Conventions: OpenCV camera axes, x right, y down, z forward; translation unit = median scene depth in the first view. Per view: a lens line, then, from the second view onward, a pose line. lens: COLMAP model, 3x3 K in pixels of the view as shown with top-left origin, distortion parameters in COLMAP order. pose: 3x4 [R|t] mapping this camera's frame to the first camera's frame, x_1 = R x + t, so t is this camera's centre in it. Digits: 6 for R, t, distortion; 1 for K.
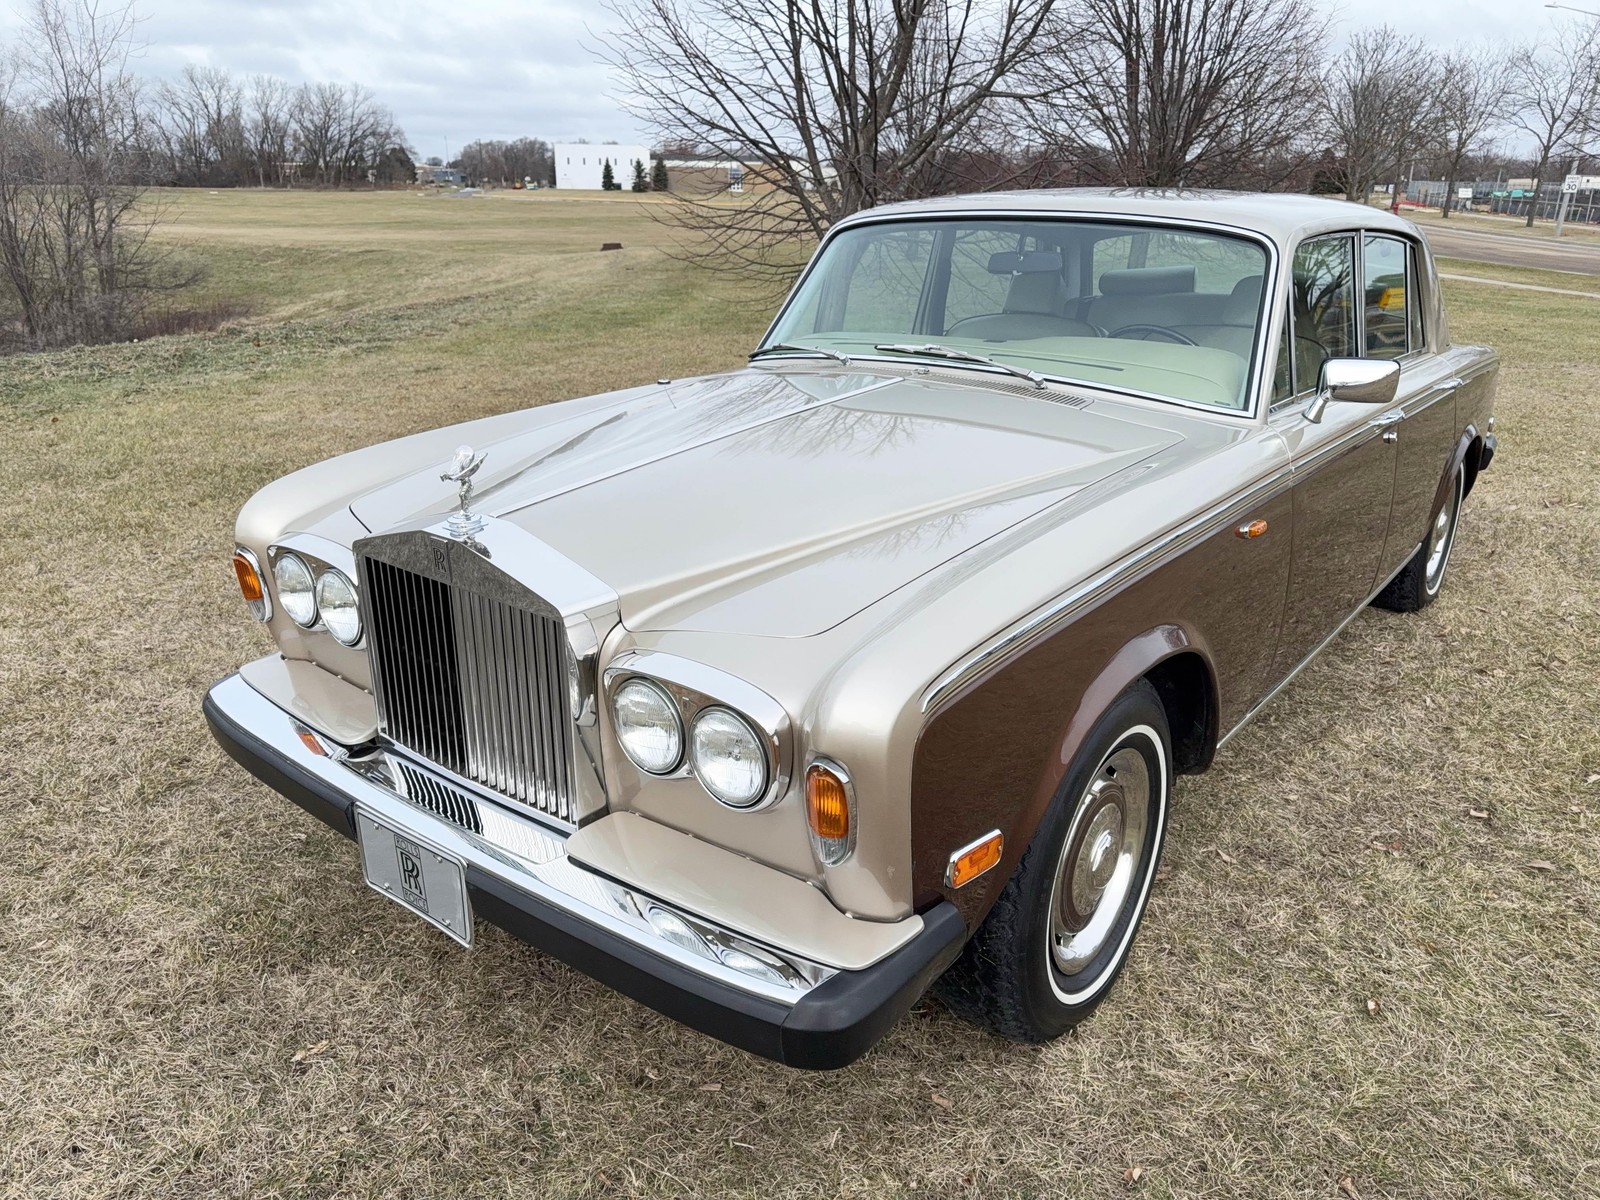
lens RADIAL K [[1113.7, 0, 791.6], [0, 1113.7, 604.5], [0, 0, 1]] dist [0.025810, -0.032341]
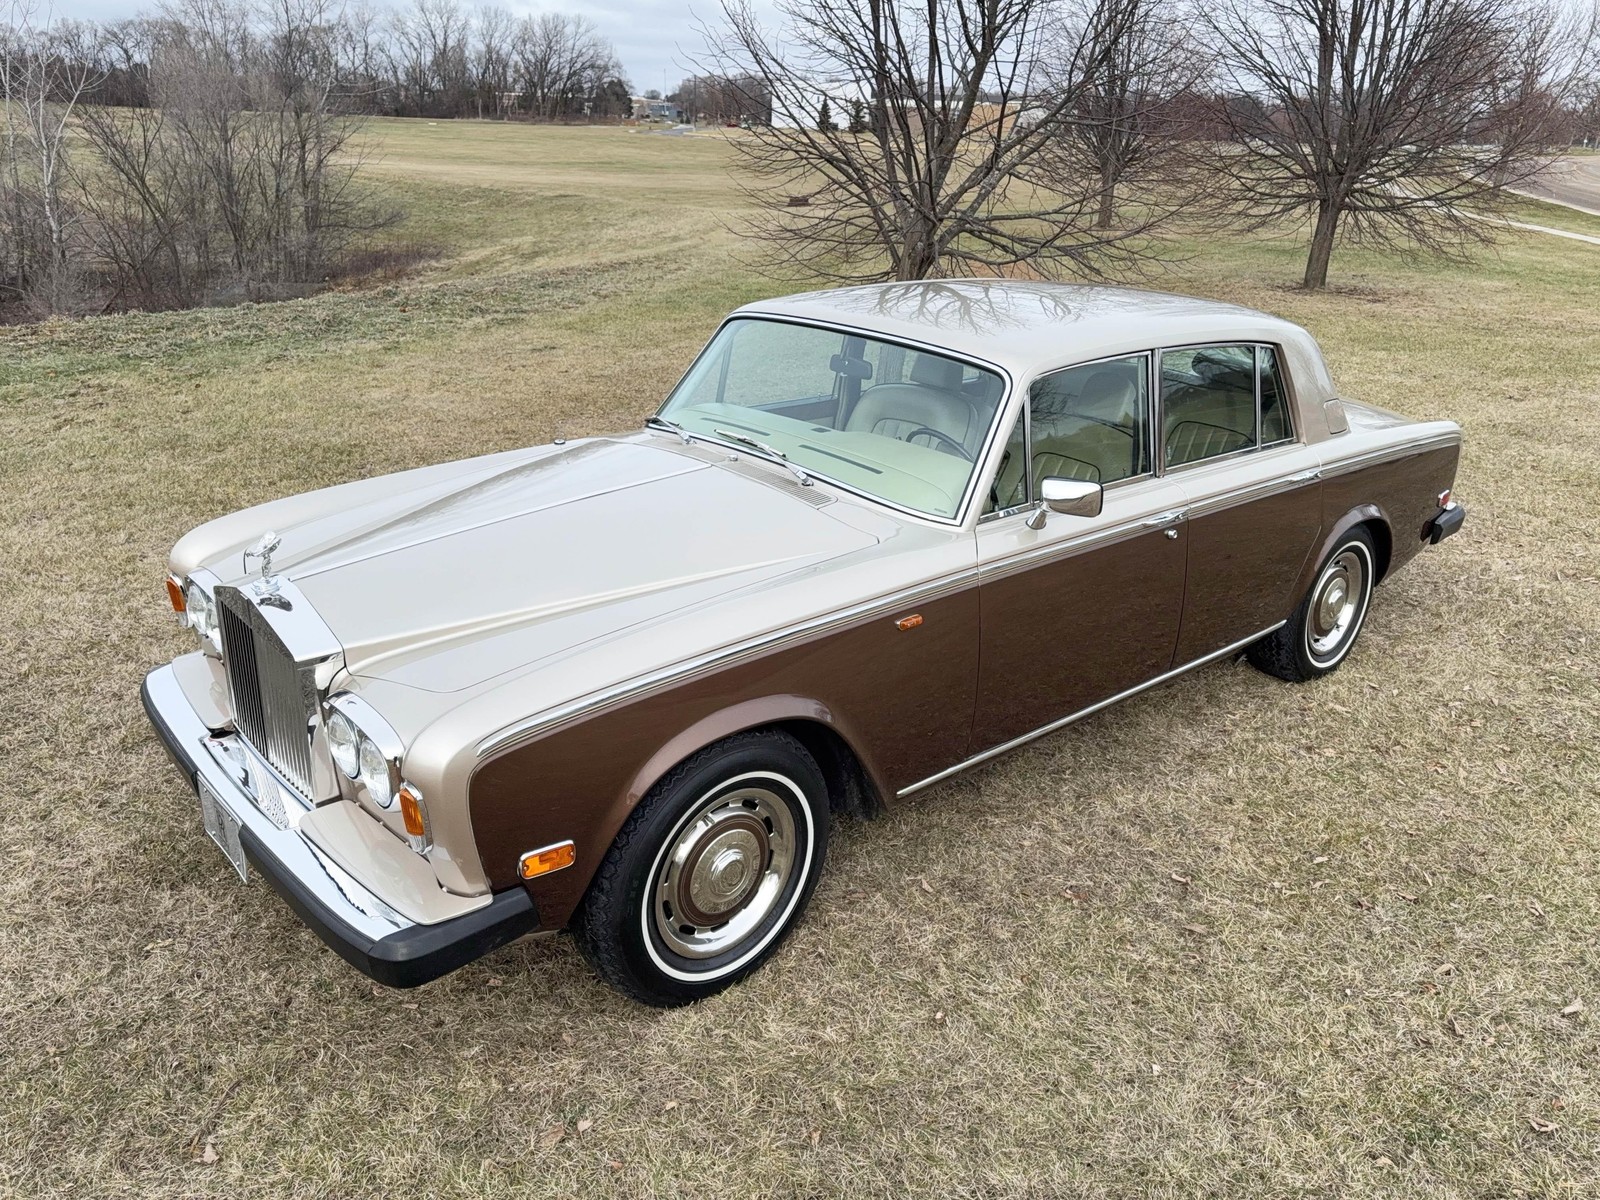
lens RADIAL K [[1193.8, 0, 803.5], [0, 1193.8, 562.9], [0, 0, 1]] dist [0.041430, -0.046552]
pose [[0.984978, 0.077887, -0.154114, 0.313867], [-0.079155, 0.996860, -0.002101, -0.077911], [0.153466, 0.014268, 0.988051, -0.210208]]
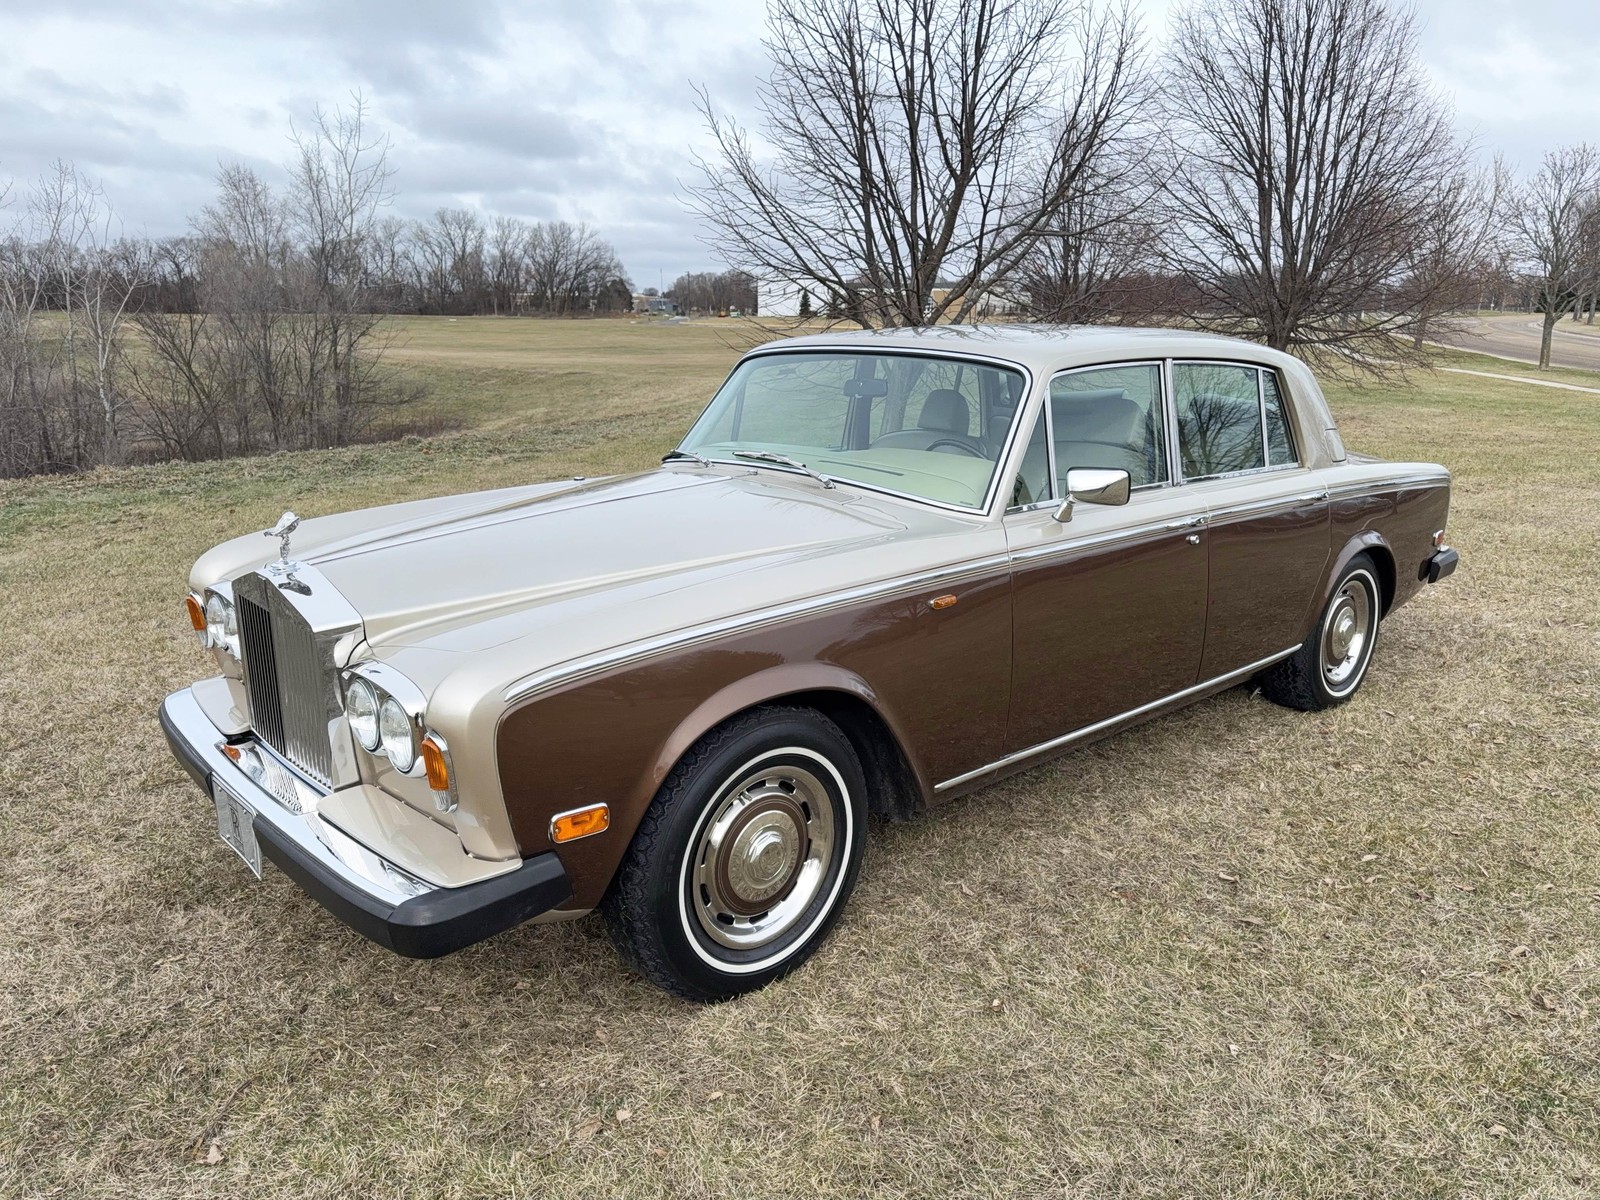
lens RADIAL K [[1102.7, 0, 794.3], [0, 1102.7, 616.7], [0, 0, 1]] dist [0.043437, -0.046739]
pose [[0.986378, 0.036413, -0.160413, 0.281852], [-0.050483, 0.995141, -0.084529, 0.036484], [0.156556, 0.091476, 0.983424, -0.128212]]
